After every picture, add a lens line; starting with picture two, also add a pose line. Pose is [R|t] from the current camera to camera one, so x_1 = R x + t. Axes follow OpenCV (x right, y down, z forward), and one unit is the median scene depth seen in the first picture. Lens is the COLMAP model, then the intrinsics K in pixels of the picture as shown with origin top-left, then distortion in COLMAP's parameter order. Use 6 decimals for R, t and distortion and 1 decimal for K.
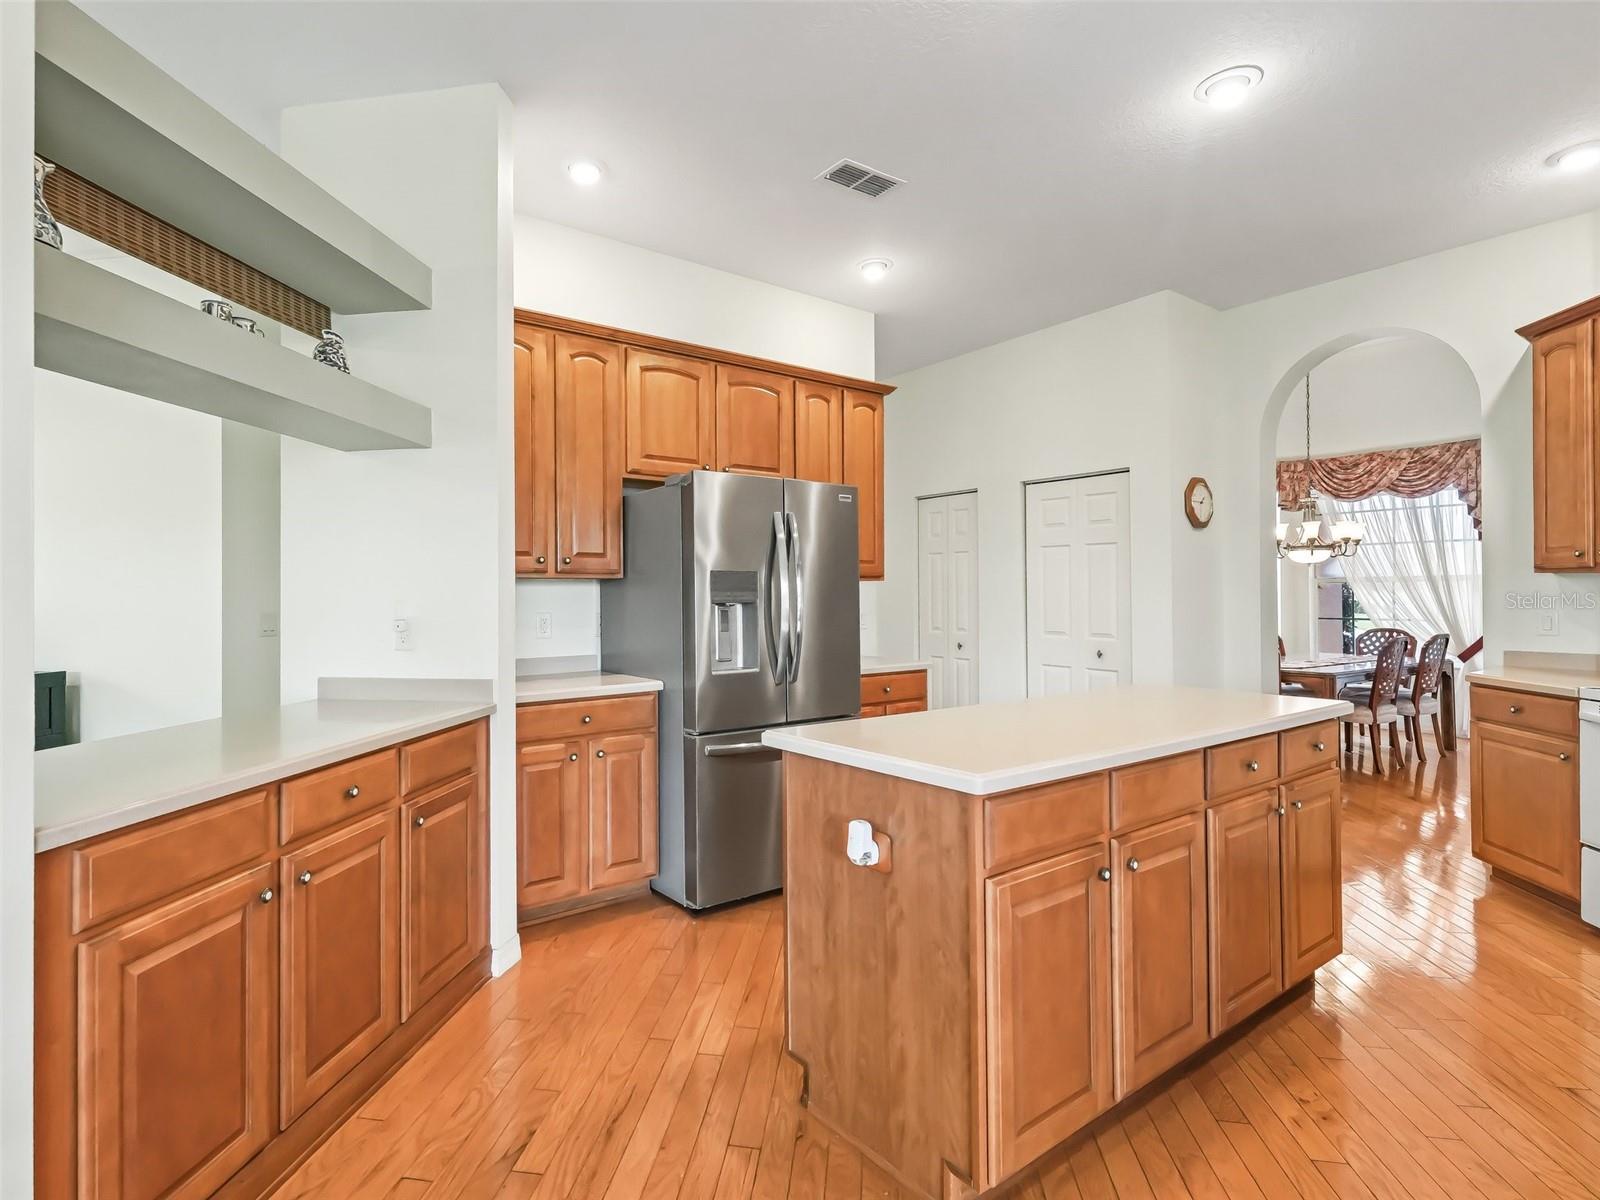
lens RADIAL K [[802.7, 0, 732.4], [0, 802.7, 586.4], [0, 0, 1]] dist [0.019774, -0.009094]
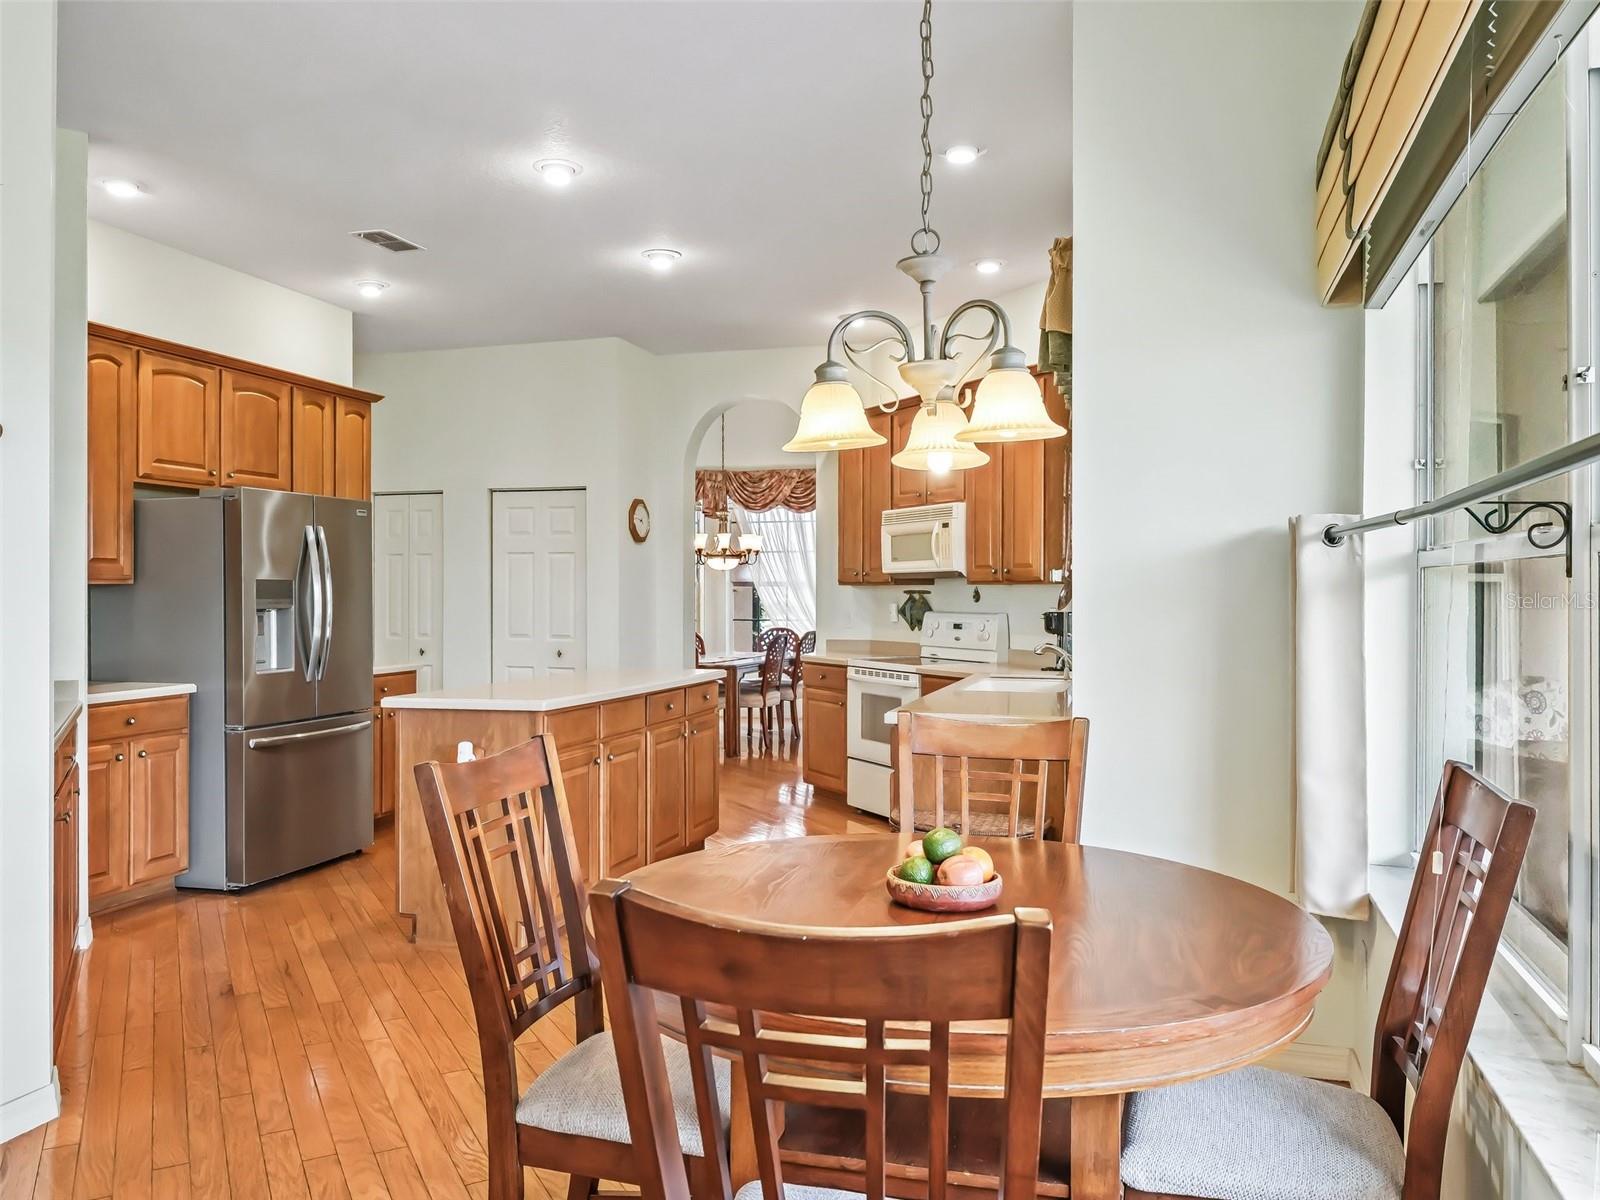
lens RADIAL K [[1136.8, 0, 800.0], [0, 1136.8, 600.0], [0, 0, 1]] dist [-0.000754, -0.000140]
pose [[0.783237, -0.000221, 0.621724, -0.291452], [-0.009503, 0.999879, 0.012327, -0.012637], [-0.621651, -0.015563, 0.783140, -0.481655]]
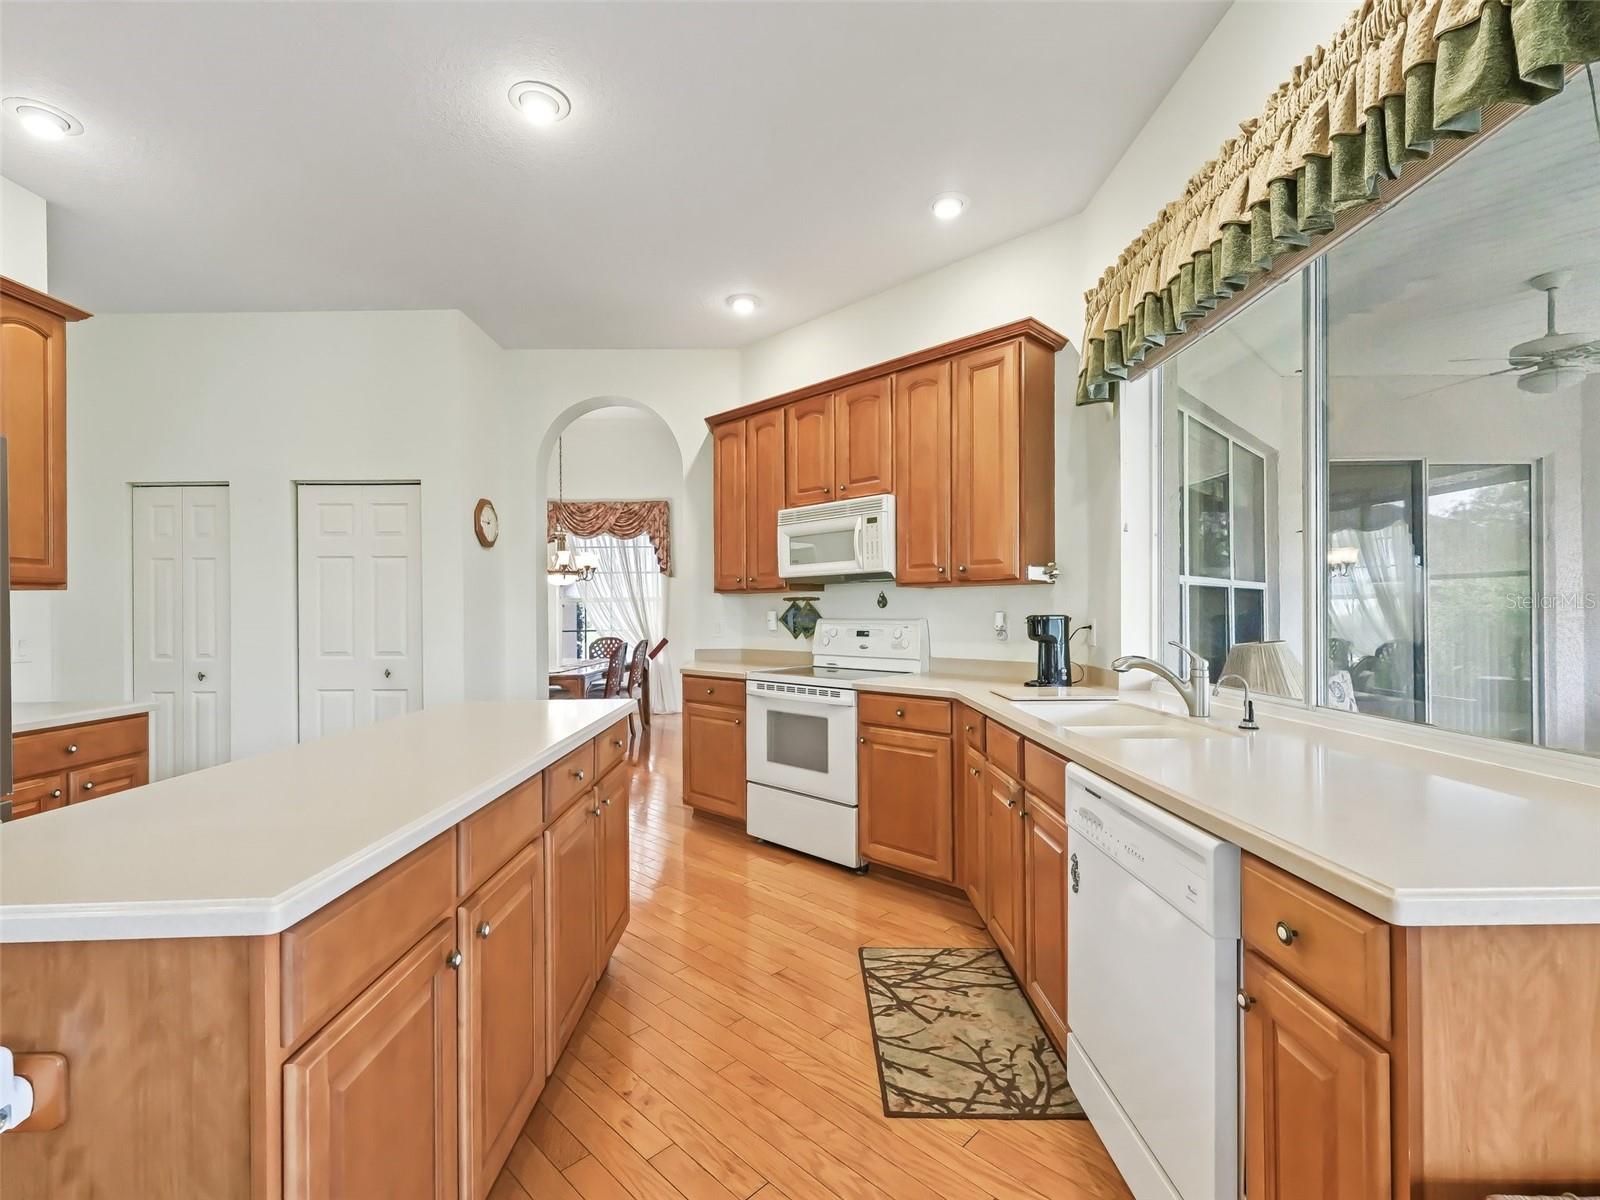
lens RADIAL K [[728.1, 0, 812.8], [0, 728.1, 608.7], [0, 0, 1]] dist [0.003570, -0.001008]
pose [[0.558322, 0.000181, 0.829624, 0.028285], [-0.001732, 0.999998, 0.000947, 0.007460], [-0.829622, -0.001966, 0.558322, 0.126863]]
